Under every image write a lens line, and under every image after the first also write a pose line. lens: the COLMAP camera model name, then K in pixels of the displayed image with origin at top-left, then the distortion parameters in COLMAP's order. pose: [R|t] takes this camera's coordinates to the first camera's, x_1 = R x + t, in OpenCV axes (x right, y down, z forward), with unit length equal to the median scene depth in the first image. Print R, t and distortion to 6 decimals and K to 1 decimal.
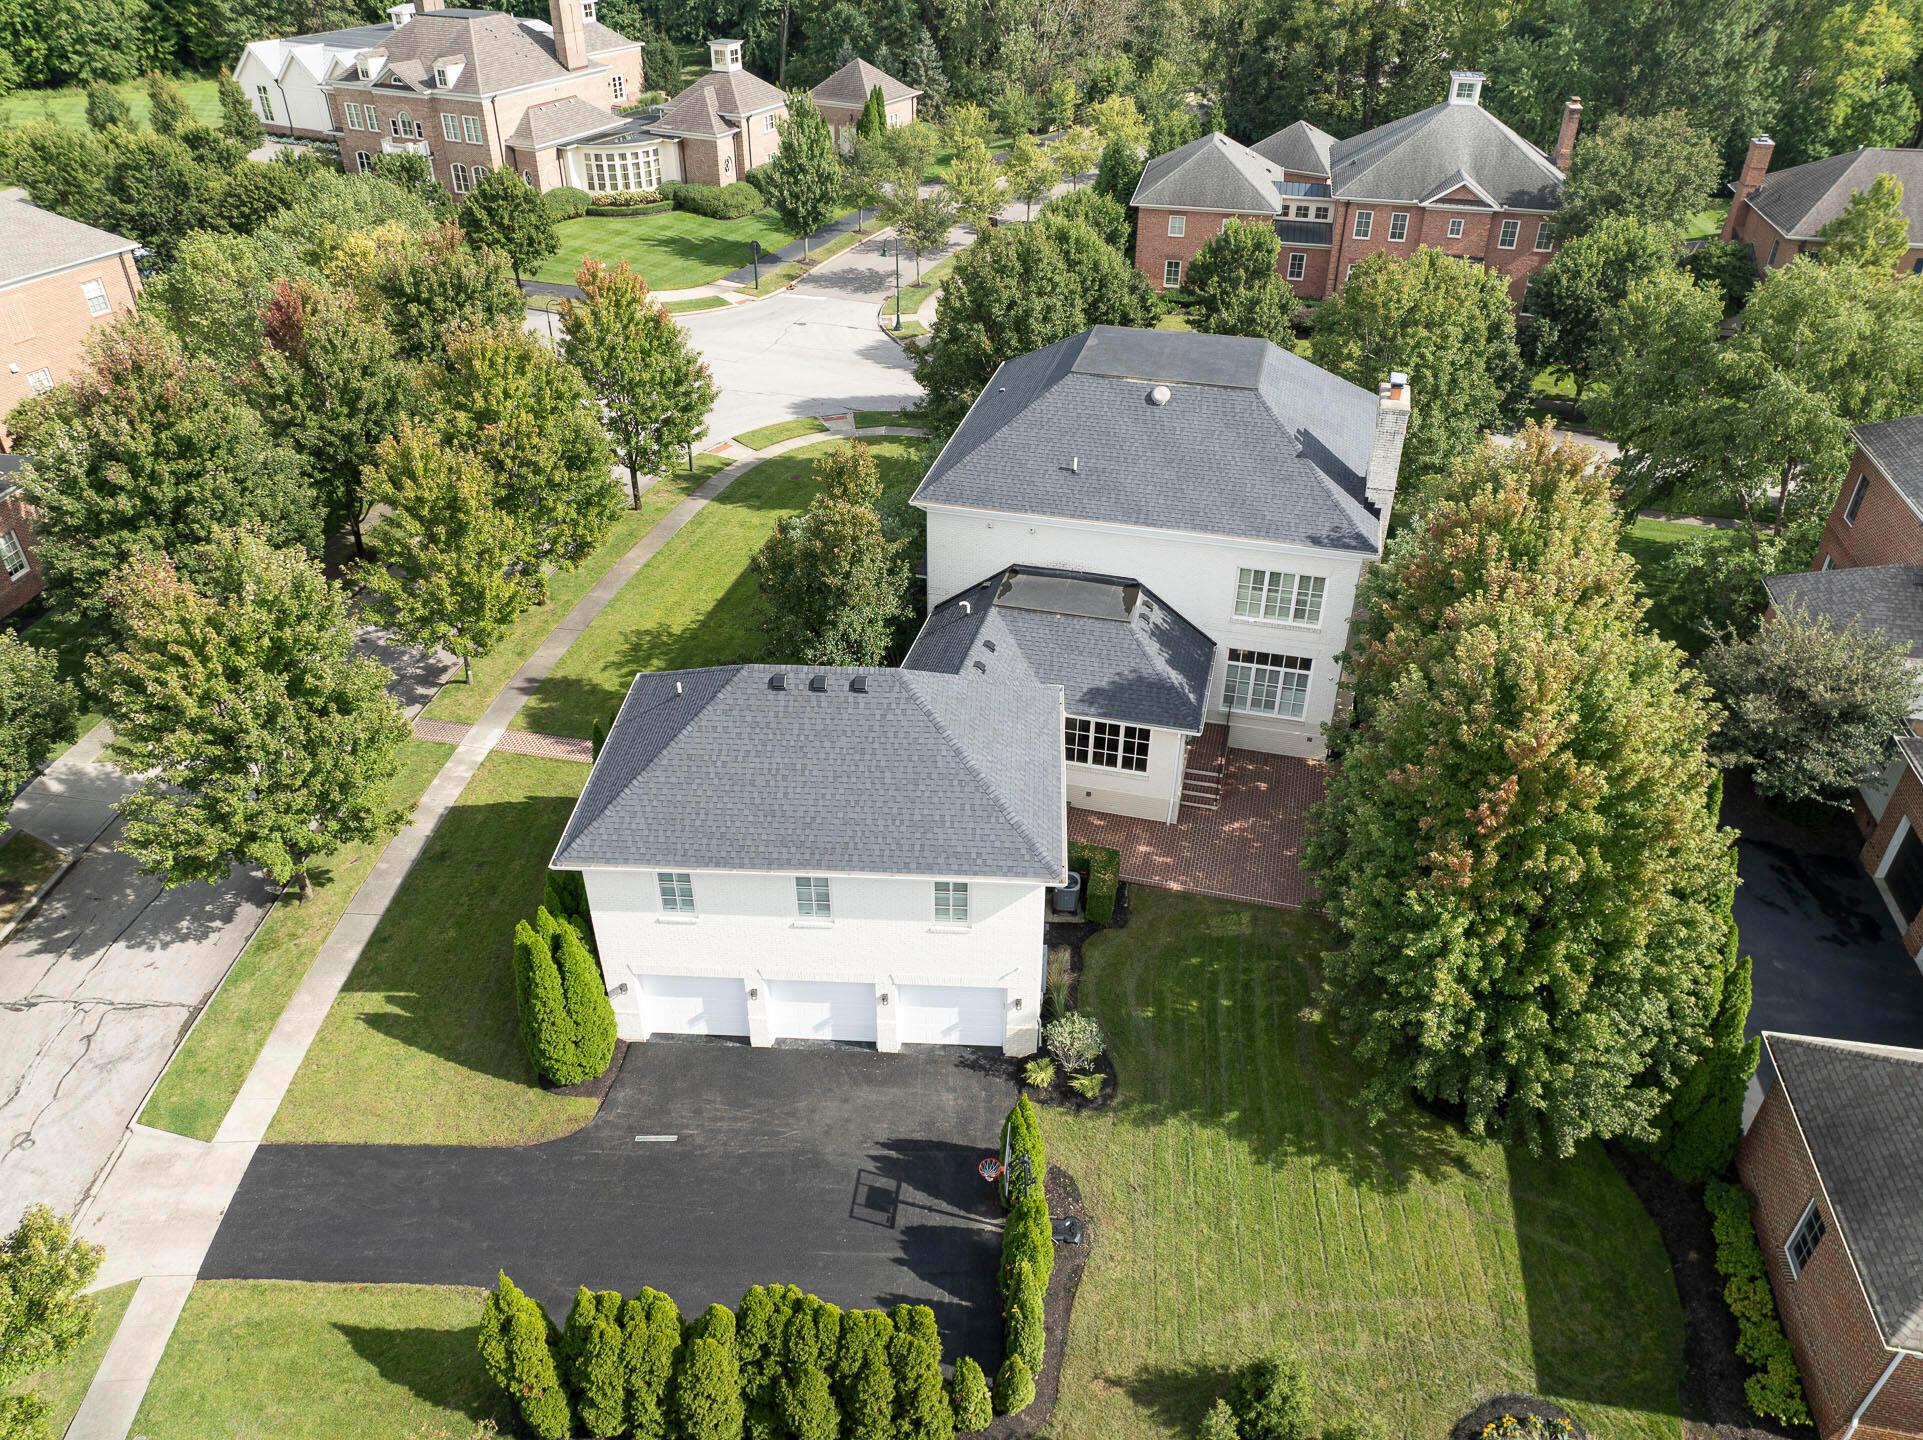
lens RADIAL K [[1352.6, 0, 953.5], [0, 1352.6, 725.0], [0, 0, 1]] dist [-0.030679, 0.007214]
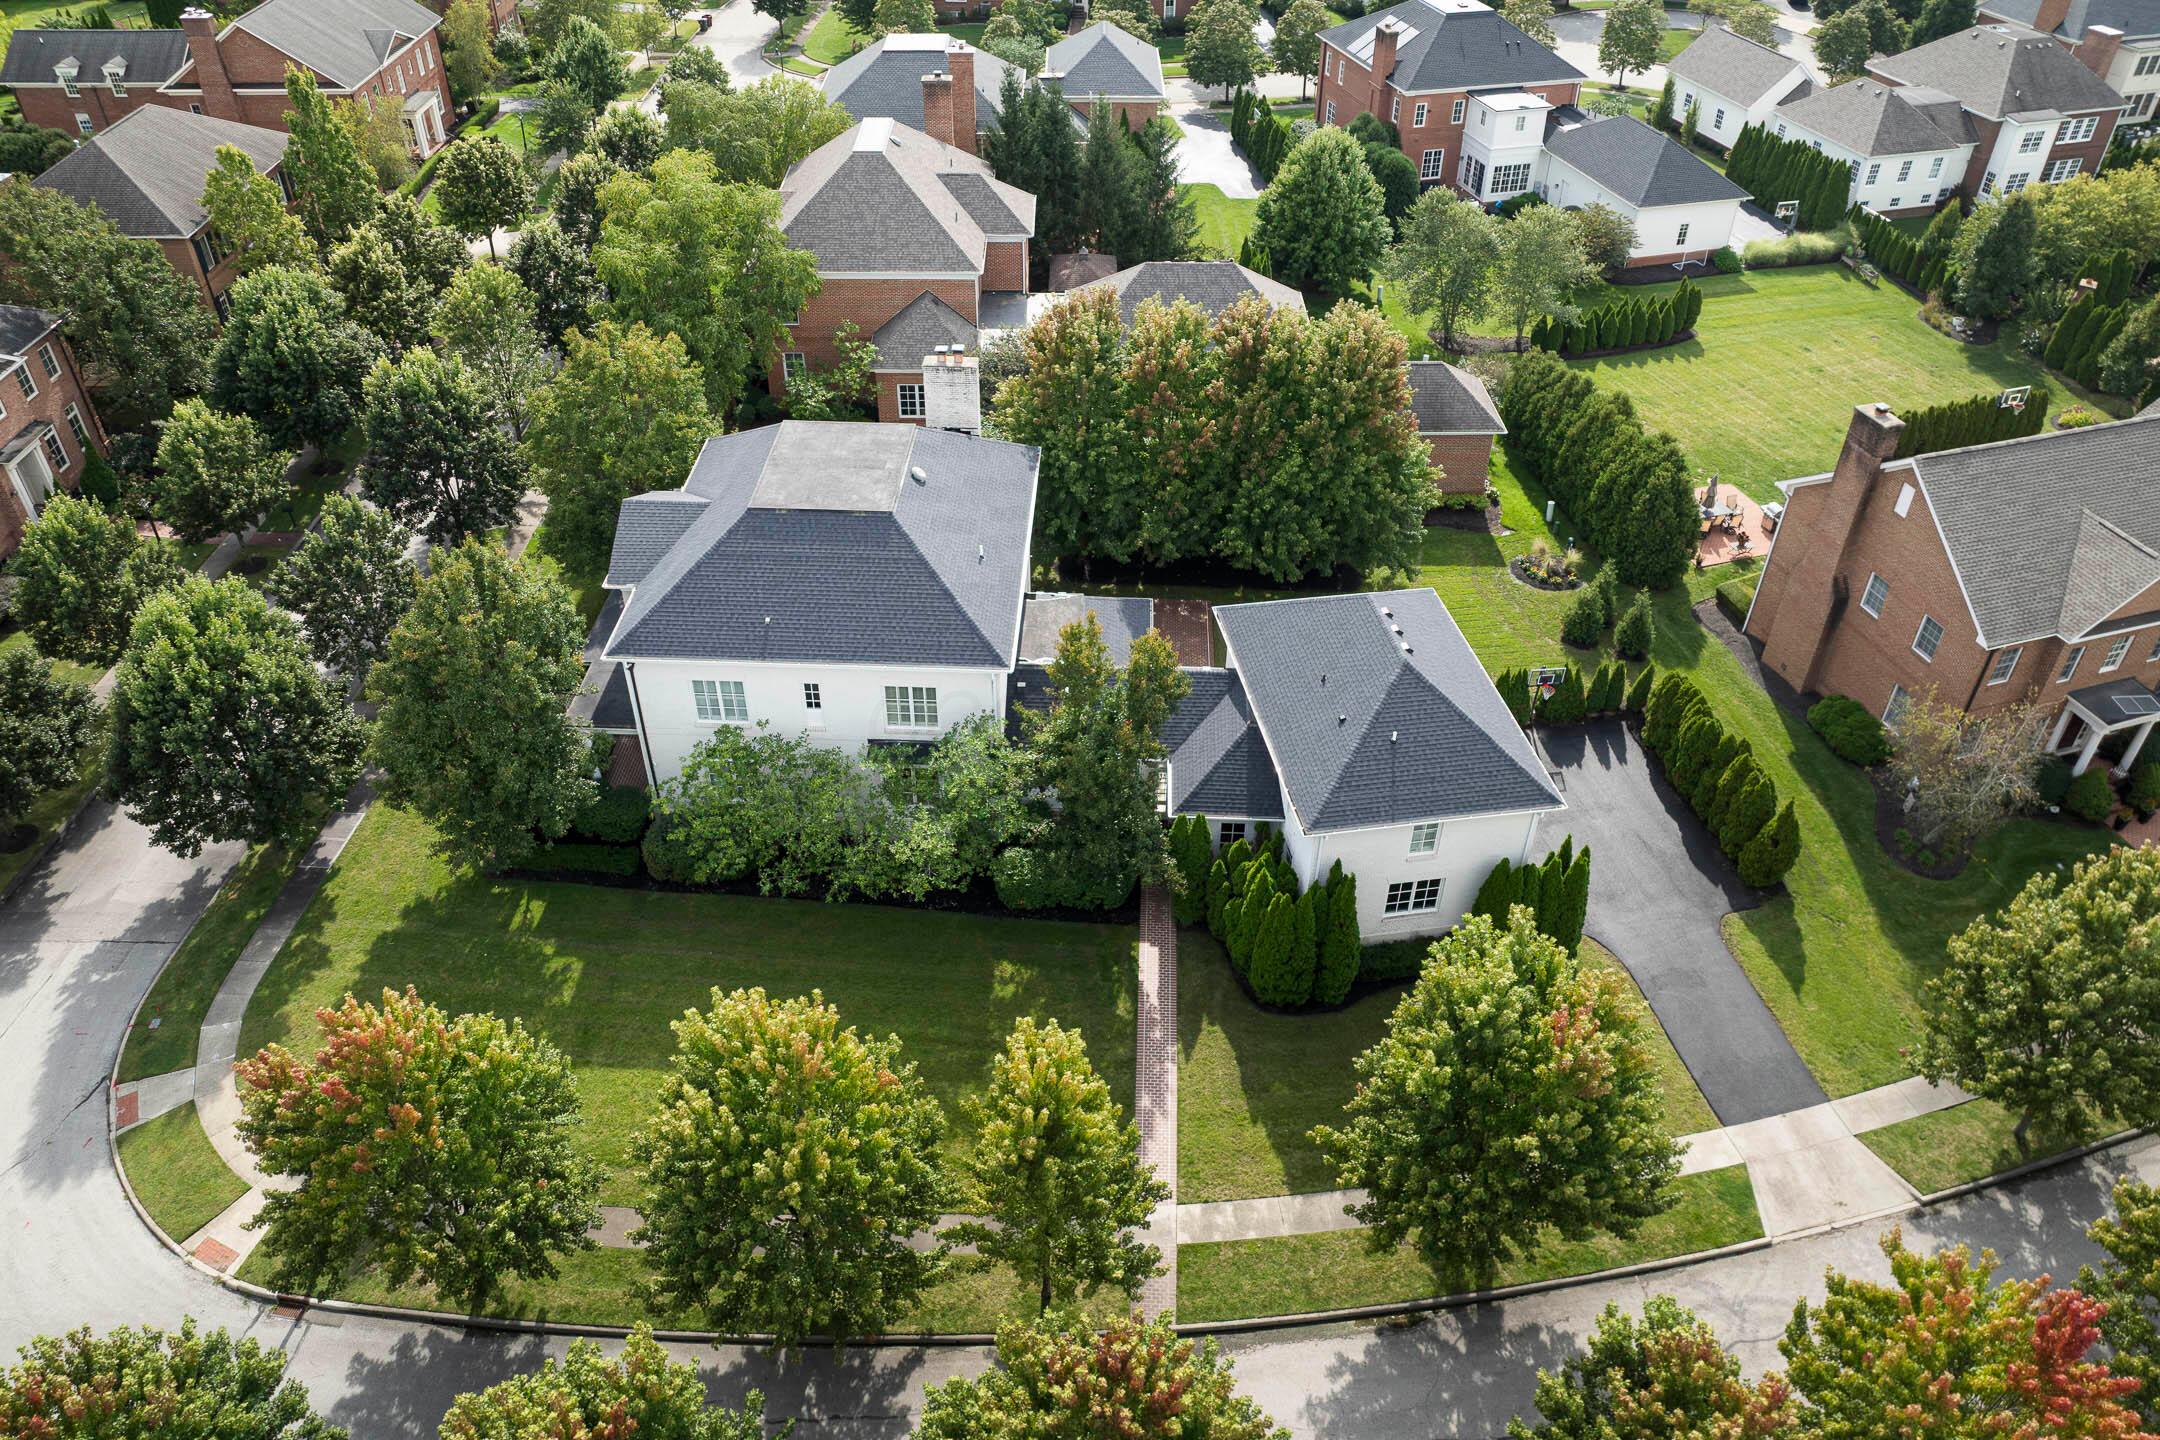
lens RADIAL K [[1473.5, 0, 1084.2], [0, 1473.5, 725.5], [0, 0, 1]] dist [-0.036580, -0.001655]
pose [[-0.213805, -0.623942, 0.751654, -0.888637], [0.552163, 0.557552, 0.619880, -0.790538], [-0.805855, 0.547569, 0.225311, 0.741383]]
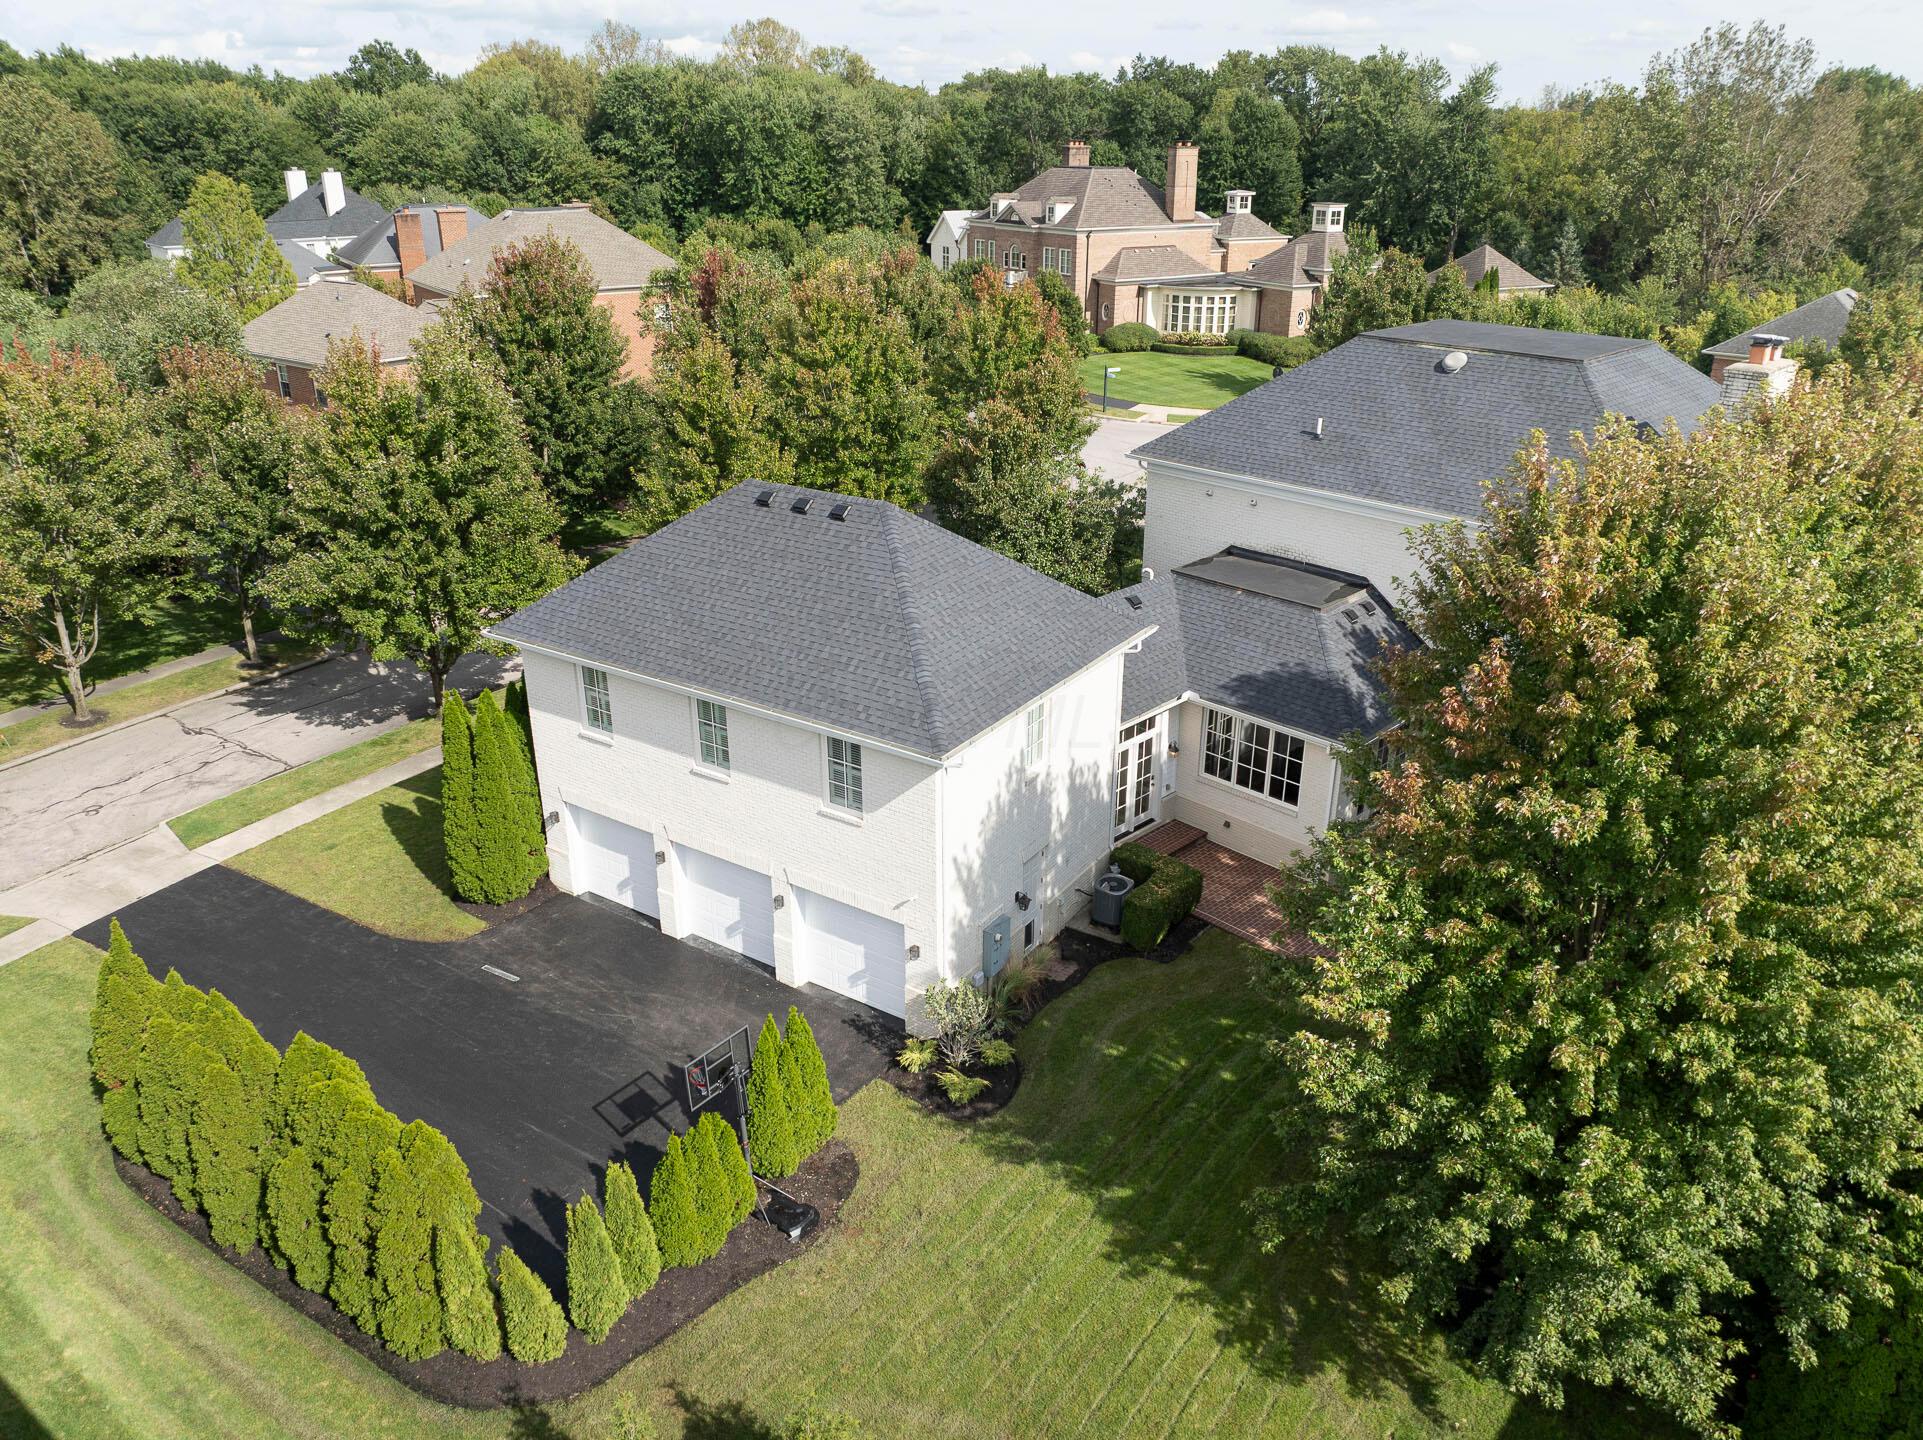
lens RADIAL K [[1352.6, 0, 953.5], [0, 1352.6, 725.0], [0, 0, 1]] dist [-0.030679, 0.007214]
pose [[0.861486, 0.204118, -0.464950, 0.309067], [-0.289539, 0.949670, -0.119560, 0.133258], [0.417145, 0.237621, 0.877227, 0.245917]]
